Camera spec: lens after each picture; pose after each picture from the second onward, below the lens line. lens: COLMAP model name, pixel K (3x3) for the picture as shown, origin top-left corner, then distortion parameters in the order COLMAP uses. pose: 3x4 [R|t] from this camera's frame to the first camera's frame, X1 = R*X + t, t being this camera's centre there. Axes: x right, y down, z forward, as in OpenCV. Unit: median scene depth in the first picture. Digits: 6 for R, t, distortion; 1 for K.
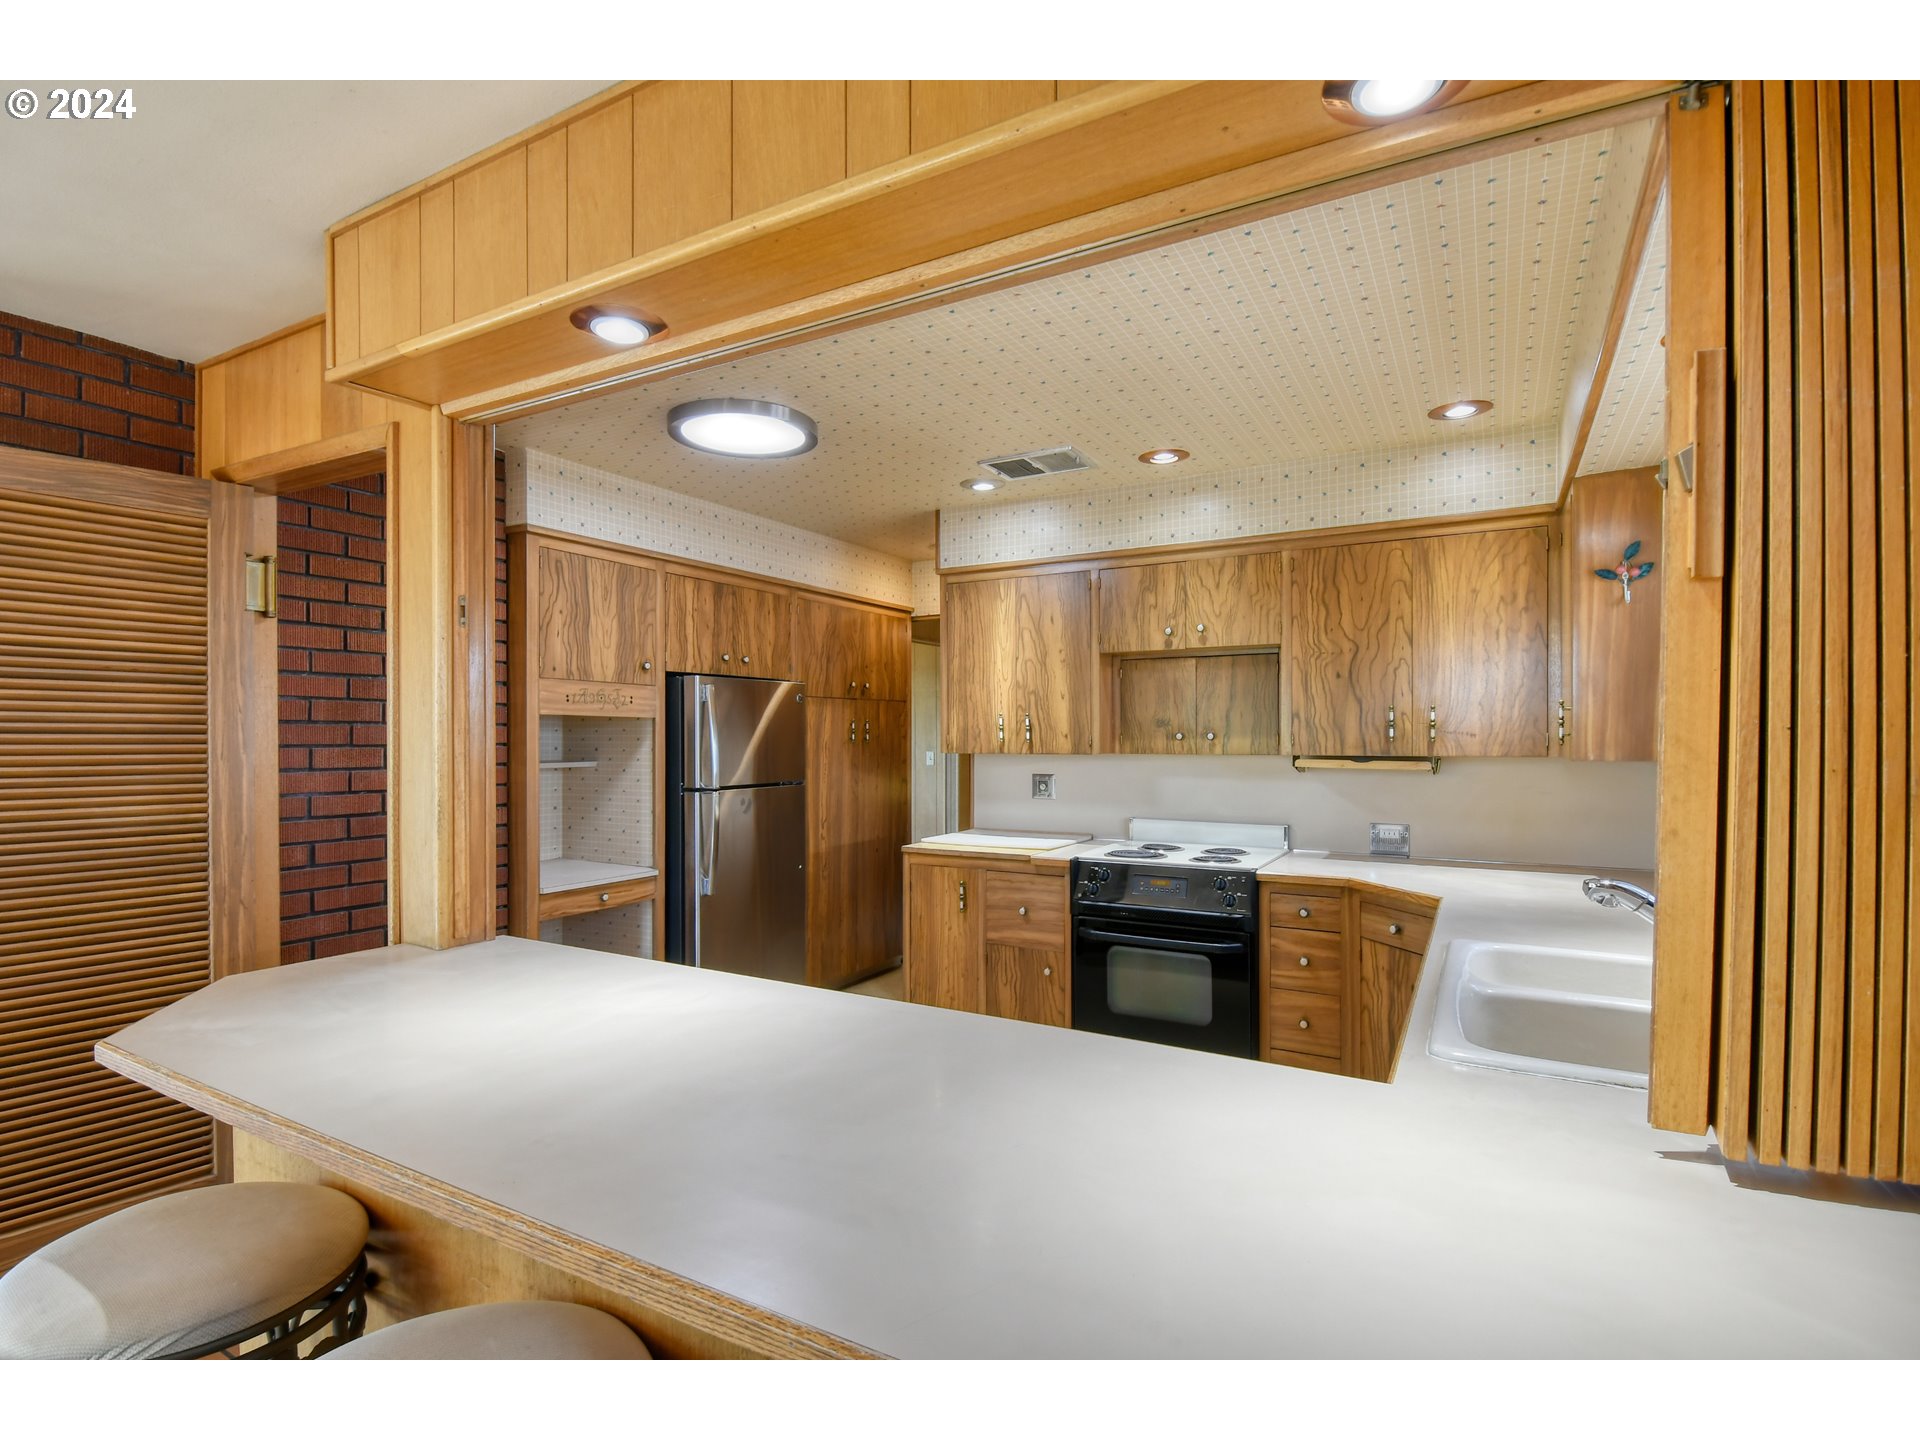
lens RADIAL K [[936.6, 0, 968.9], [0, 936.6, 738.0], [0, 0, 1]] dist [0.018423, -0.026997]
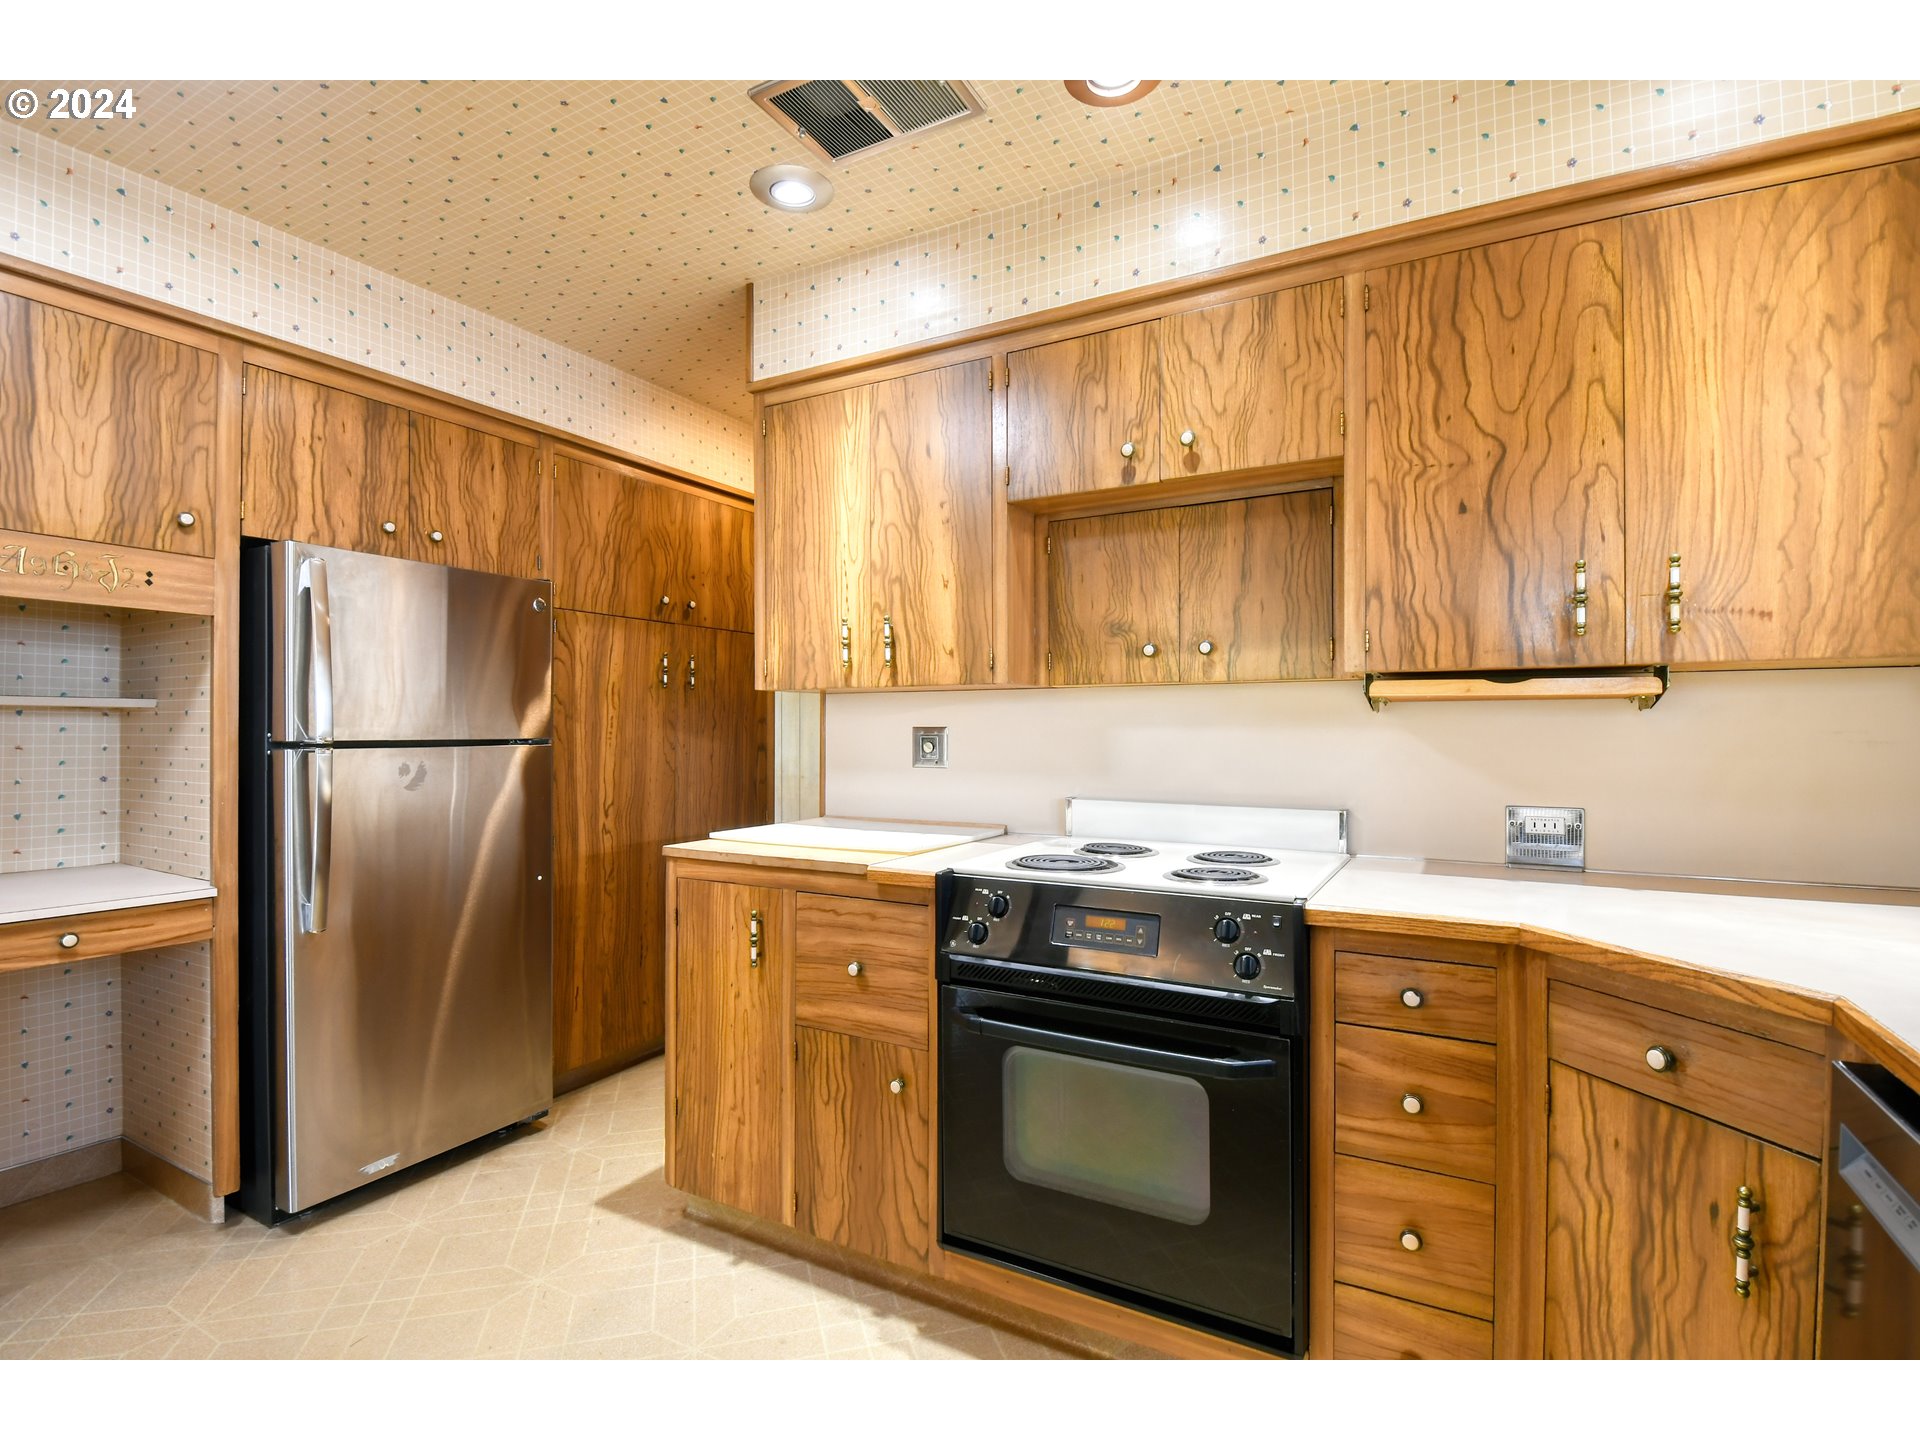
lens RADIAL K [[917.0, 0, 965.5], [0, 917.0, 729.7], [0, 0, 1]] dist [0.016681, -0.024535]
pose [[0.999987, 0.002352, 0.004512, 0.116968], [-0.002339, 0.999993, -0.003033, 0.049145], [-0.004519, 0.003022, 0.999985, 0.471322]]
